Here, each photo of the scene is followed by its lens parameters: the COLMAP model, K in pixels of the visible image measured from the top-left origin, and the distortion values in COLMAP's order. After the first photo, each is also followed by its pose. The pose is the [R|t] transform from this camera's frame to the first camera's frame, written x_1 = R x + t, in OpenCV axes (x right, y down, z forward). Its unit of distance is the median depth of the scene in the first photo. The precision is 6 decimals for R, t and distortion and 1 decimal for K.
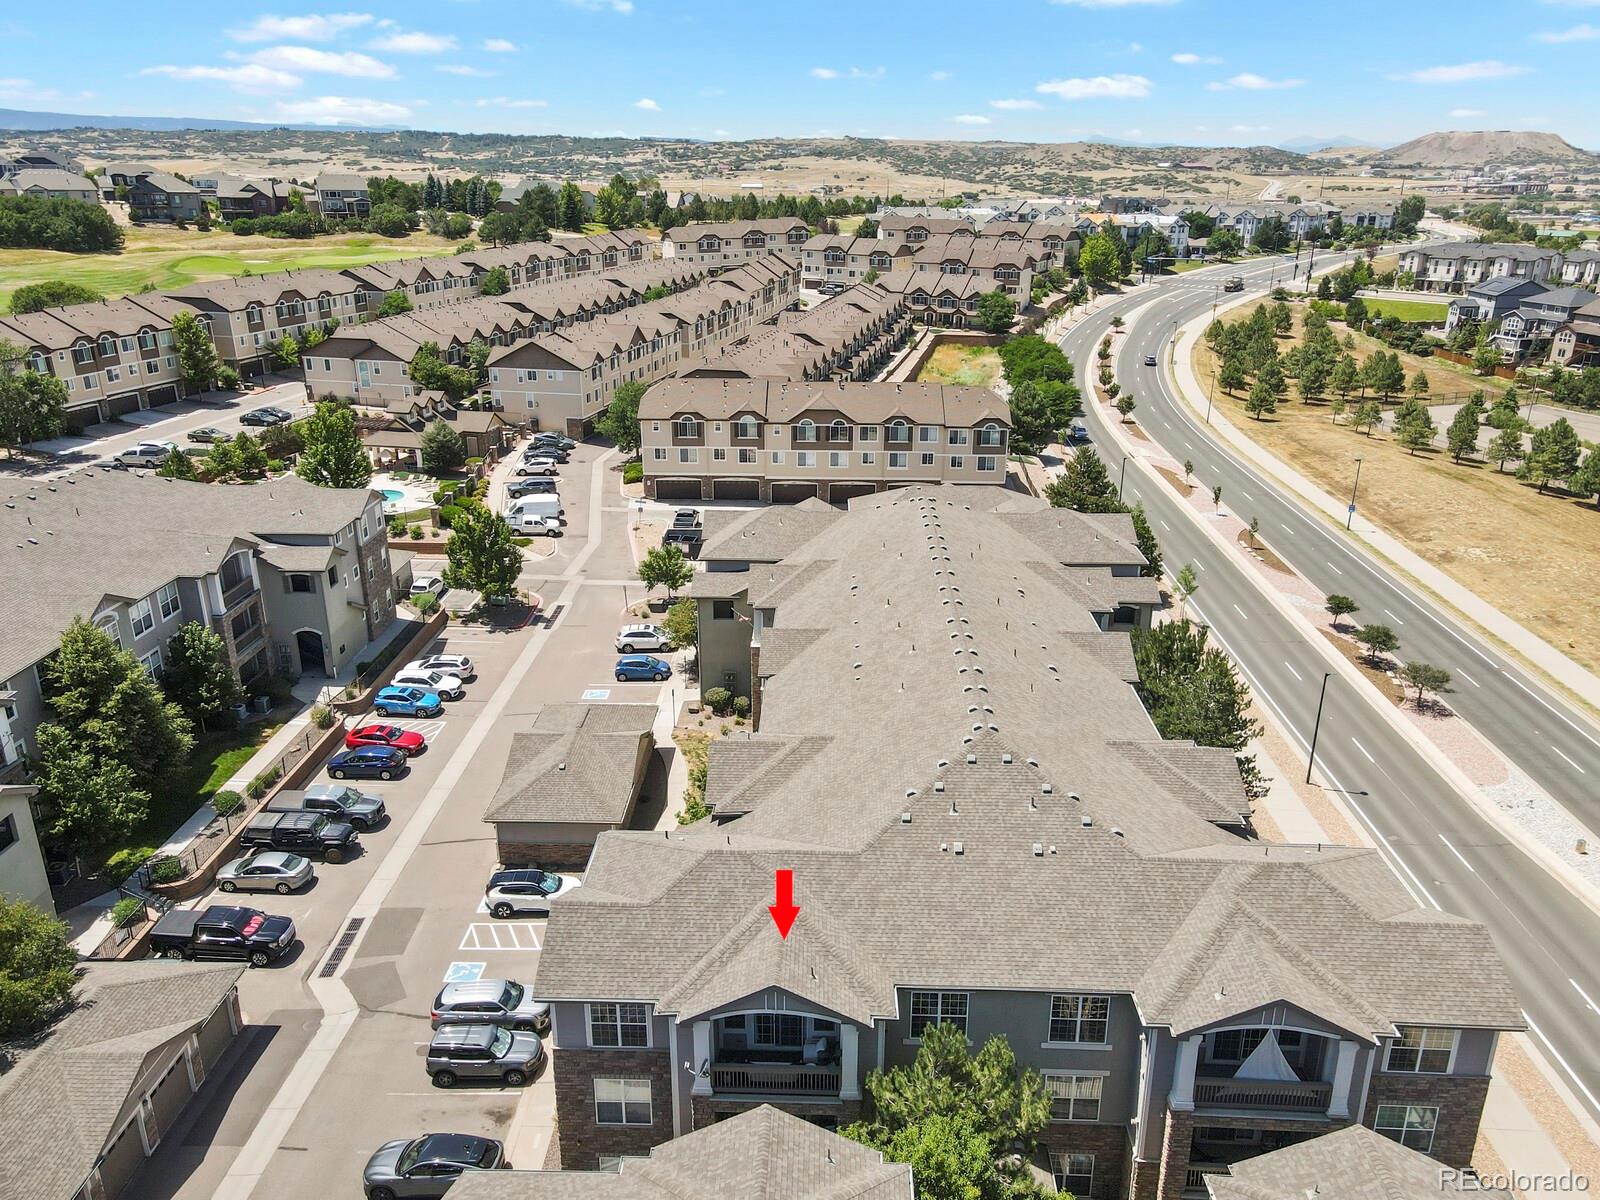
lens RADIAL K [[1165.6, 0, 799.8], [0, 1165.6, 598.1], [0, 0, 1]] dist [0.053830, -0.005562]
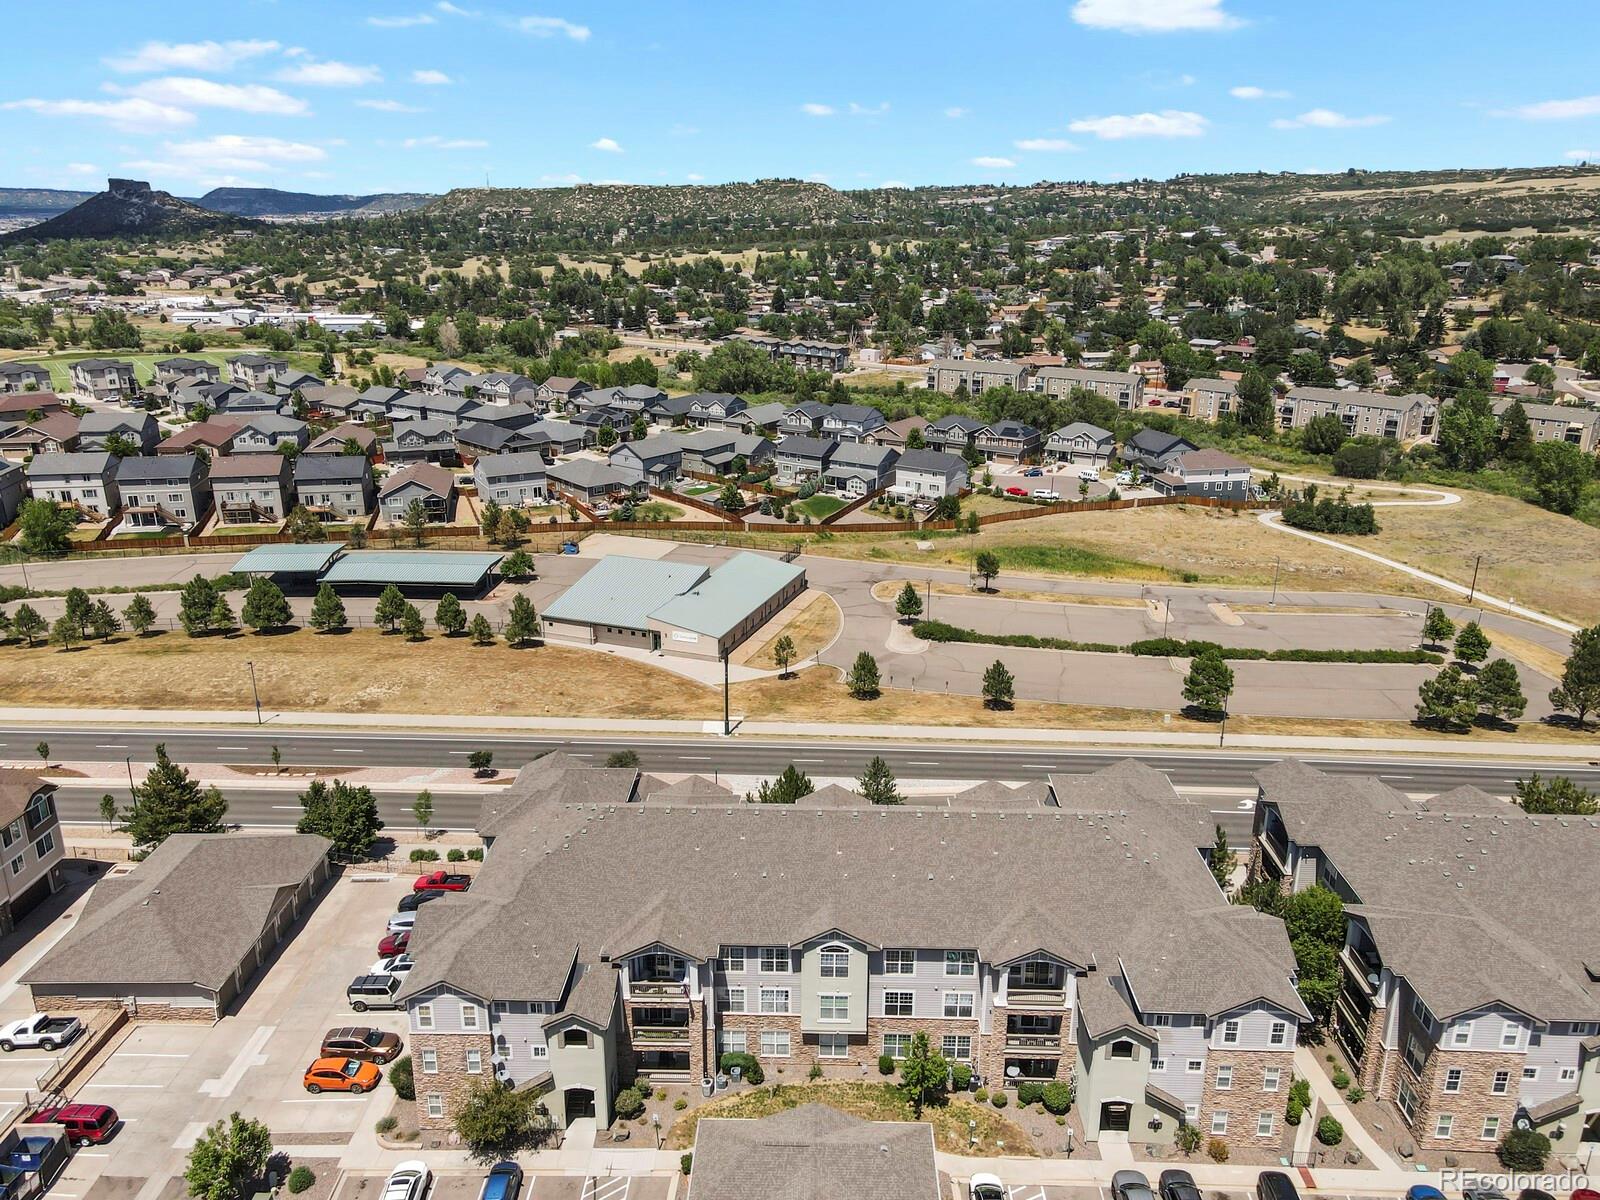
lens RADIAL K [[1160.1, 0, 800.0], [0, 1160.1, 600.0], [0, 0, 1]] dist [0.031627, 0.035409]
pose [[-0.004374, -0.322532, 0.946548, -0.202555], [0.344073, 0.888277, 0.304267, -0.125047], [-0.938933, 0.327012, 0.107090, 0.155763]]
